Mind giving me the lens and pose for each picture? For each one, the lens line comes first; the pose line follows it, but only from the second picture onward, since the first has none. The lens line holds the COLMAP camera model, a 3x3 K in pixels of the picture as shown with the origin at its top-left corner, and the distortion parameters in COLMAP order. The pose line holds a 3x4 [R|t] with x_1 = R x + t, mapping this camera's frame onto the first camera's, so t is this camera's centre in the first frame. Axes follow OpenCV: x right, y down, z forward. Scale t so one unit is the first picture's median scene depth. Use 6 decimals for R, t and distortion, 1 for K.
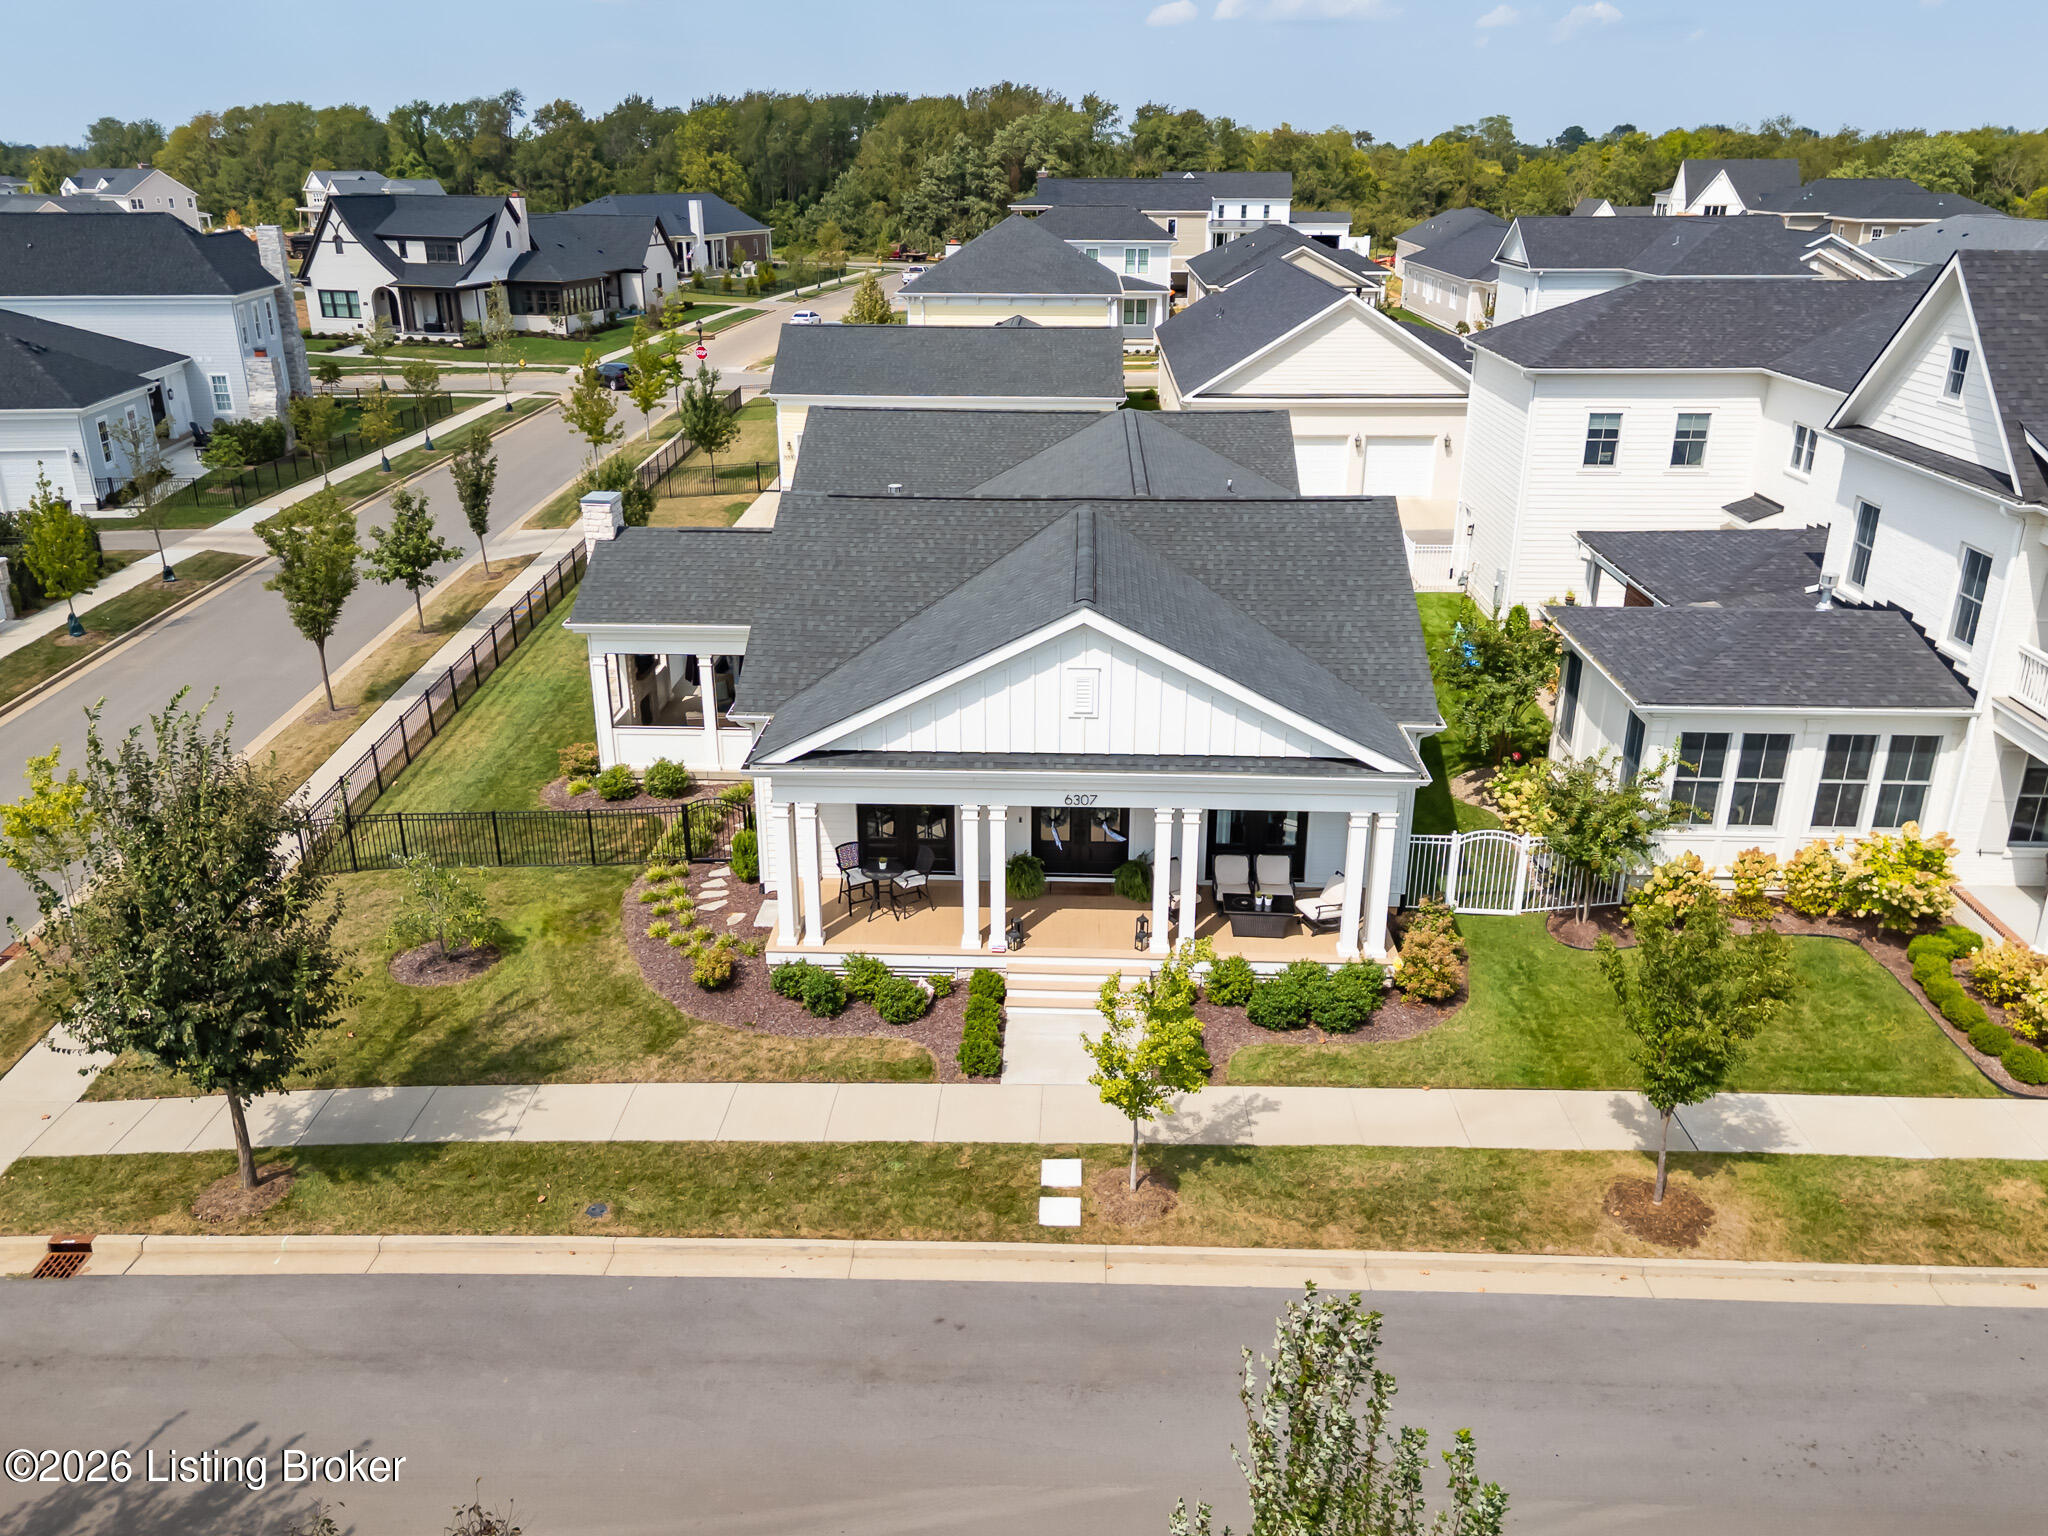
lens RADIAL K [[1553.0, 0, 1029.0], [0, 1553.0, 780.8], [0, 0, 1]] dist [0.040086, -0.020181]
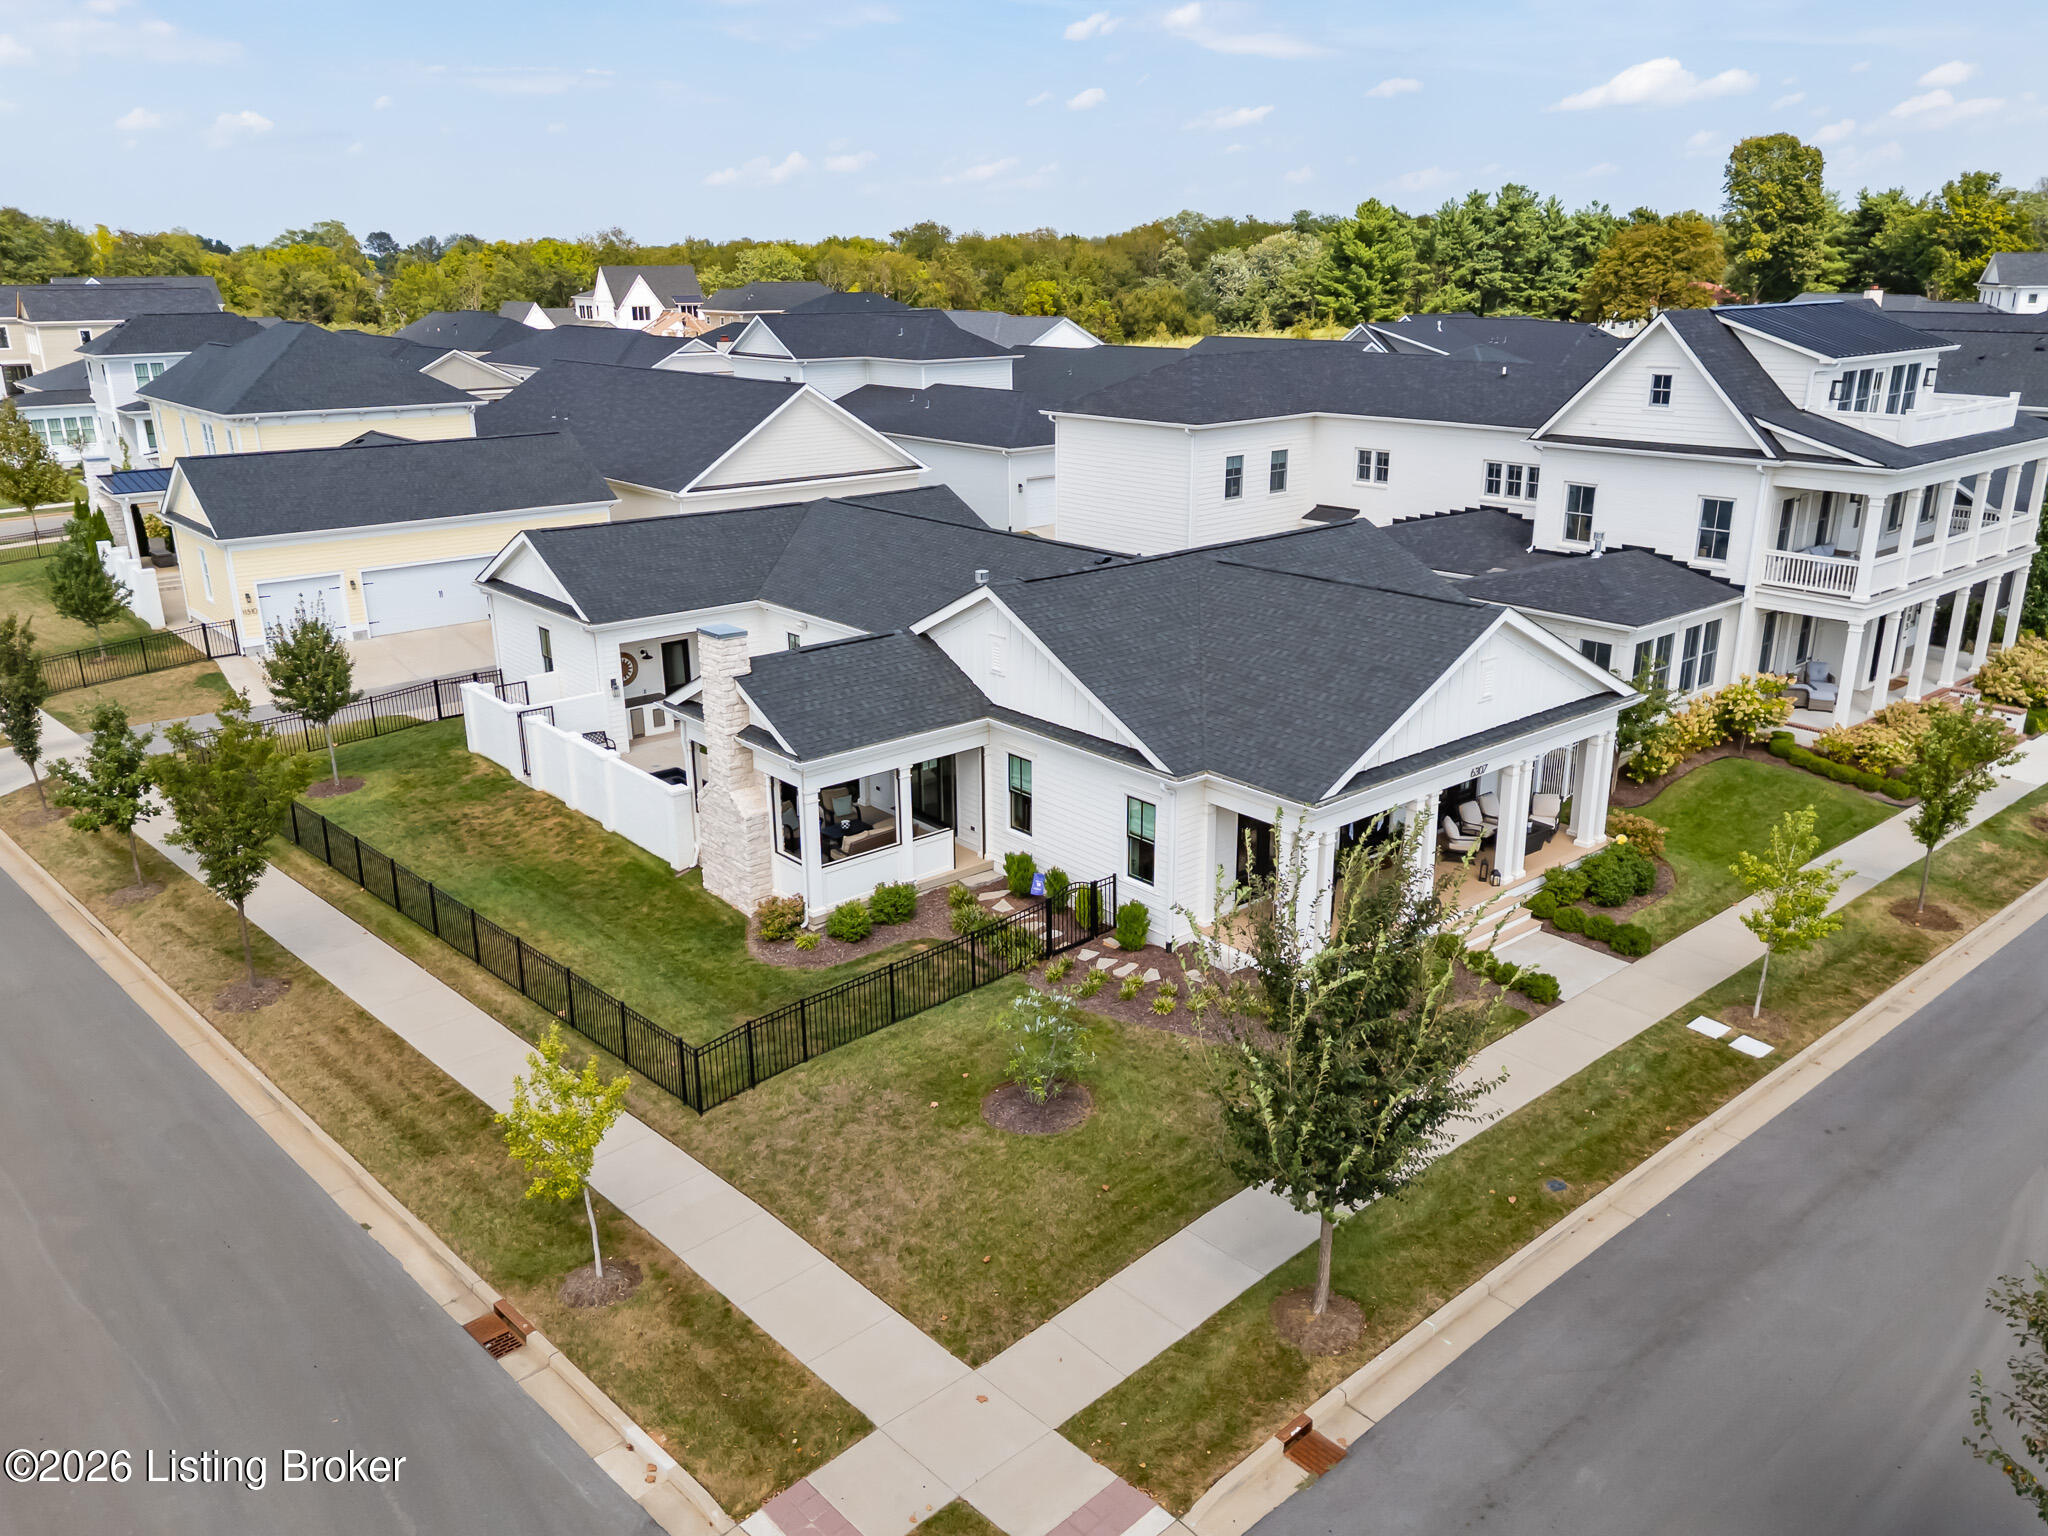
lens RADIAL K [[1553.0, 0, 1011.2], [0, 1553.0, 761.6], [0, 0, 1]] dist [0.040086, -0.020181]
pose [[0.735621, -0.213212, 0.642964, -0.931943], [0.257983, 0.965823, 0.025113, -0.109442], [-0.626344, 0.147400, 0.765484, 0.272048]]
